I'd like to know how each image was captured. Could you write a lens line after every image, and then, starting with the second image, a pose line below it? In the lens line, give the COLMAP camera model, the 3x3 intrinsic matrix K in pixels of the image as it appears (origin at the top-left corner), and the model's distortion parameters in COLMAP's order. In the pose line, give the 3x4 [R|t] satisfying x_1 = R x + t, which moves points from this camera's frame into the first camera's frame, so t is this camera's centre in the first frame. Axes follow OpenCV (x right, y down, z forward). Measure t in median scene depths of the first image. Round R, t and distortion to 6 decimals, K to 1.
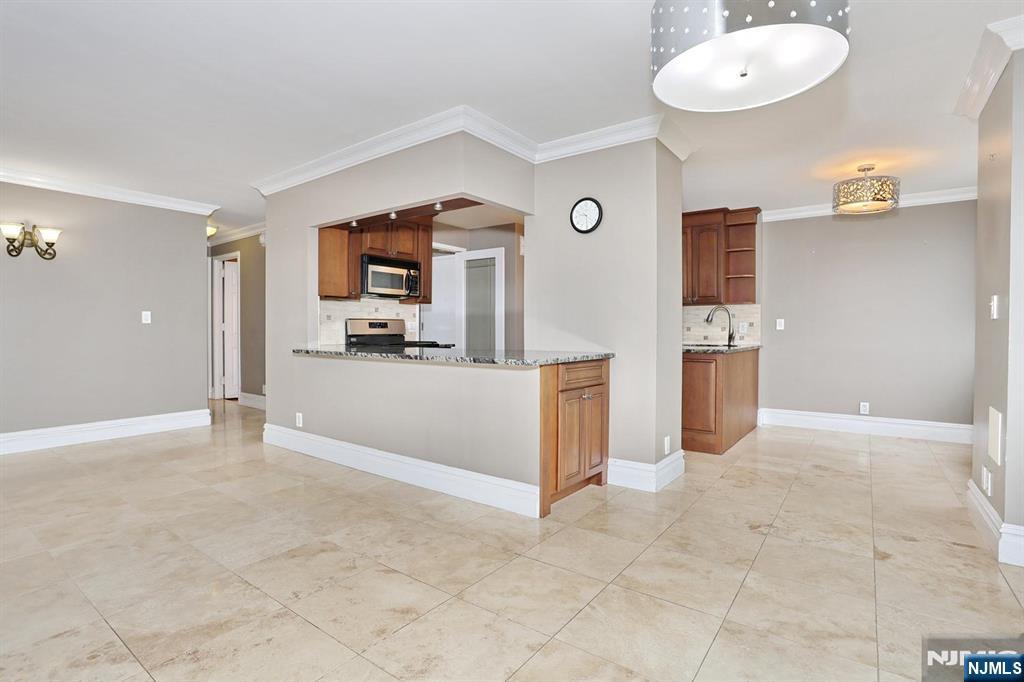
lens RADIAL K [[494.6, 0, 507.7], [0, 494.6, 337.5], [0, 0, 1]] dist [-0.069461, 0.025466]
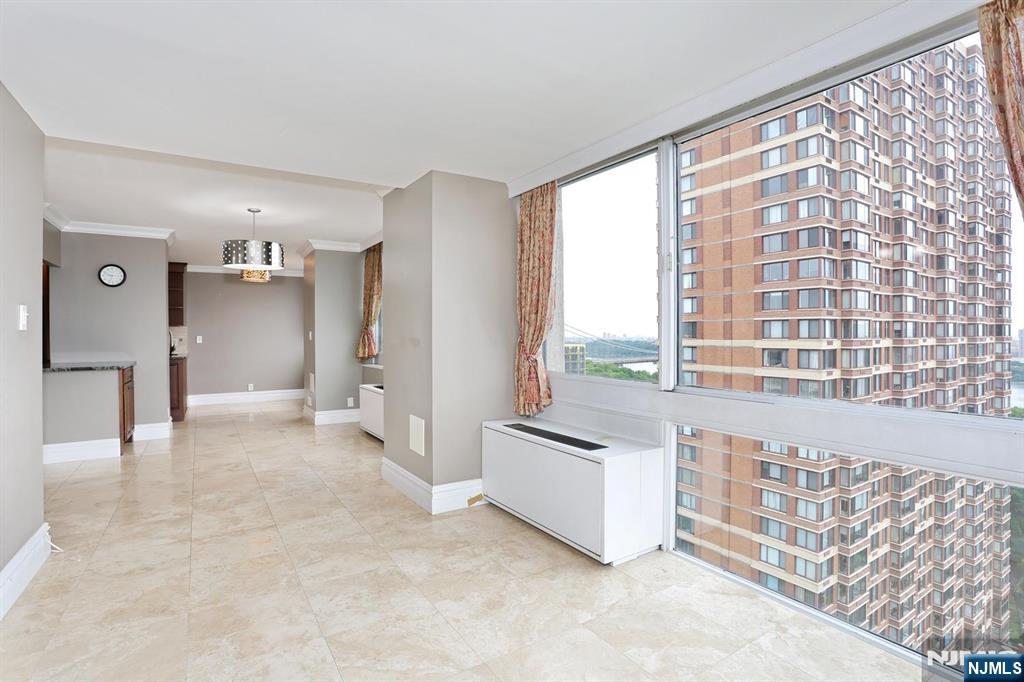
lens RADIAL K [[494.6, 0, 507.7], [0, 494.6, 337.5], [0, 0, 1]] dist [-0.069461, 0.025466]
pose [[0.359404, -0.009750, 0.933131, -0.947435], [0.021619, 0.999764, 0.002120, -0.028792], [-0.932932, 0.019412, 0.359530, -0.851535]]
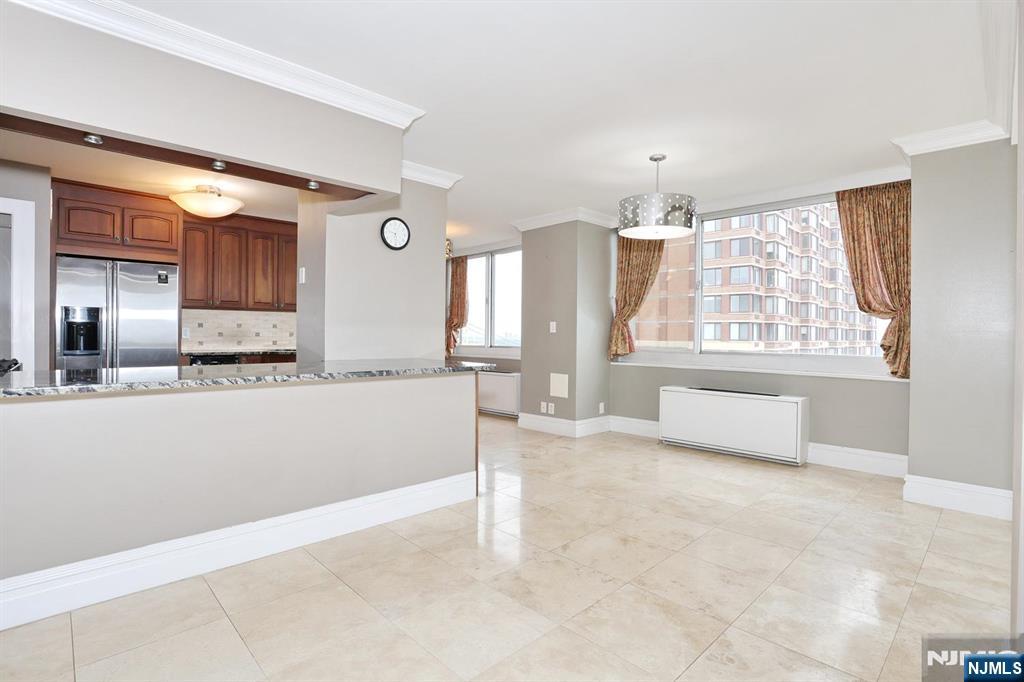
lens RADIAL K [[494.6, 0, 507.7], [0, 494.6, 337.5], [0, 0, 1]] dist [-0.069461, 0.025466]
pose [[0.174295, -0.007748, 0.984663, -1.017227], [0.007621, 0.999950, 0.006520, -0.026862], [-0.984664, 0.006368, 0.174345, 0.657430]]
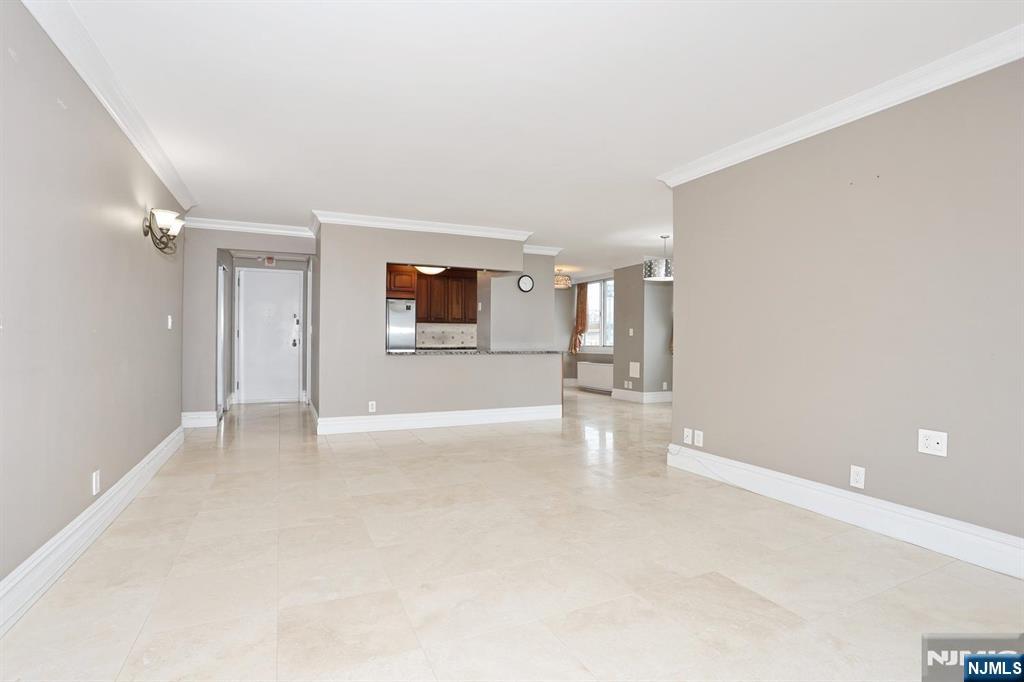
lens RADIAL K [[494.6, 0, 507.7], [0, 494.6, 337.5], [0, 0, 1]] dist [-0.069461, 0.025466]
pose [[0.484117, 0.003316, 0.874997, -1.992873], [0.008350, 0.999930, -0.008410, -0.003428], [-0.874964, 0.011378, 0.484055, 0.061363]]
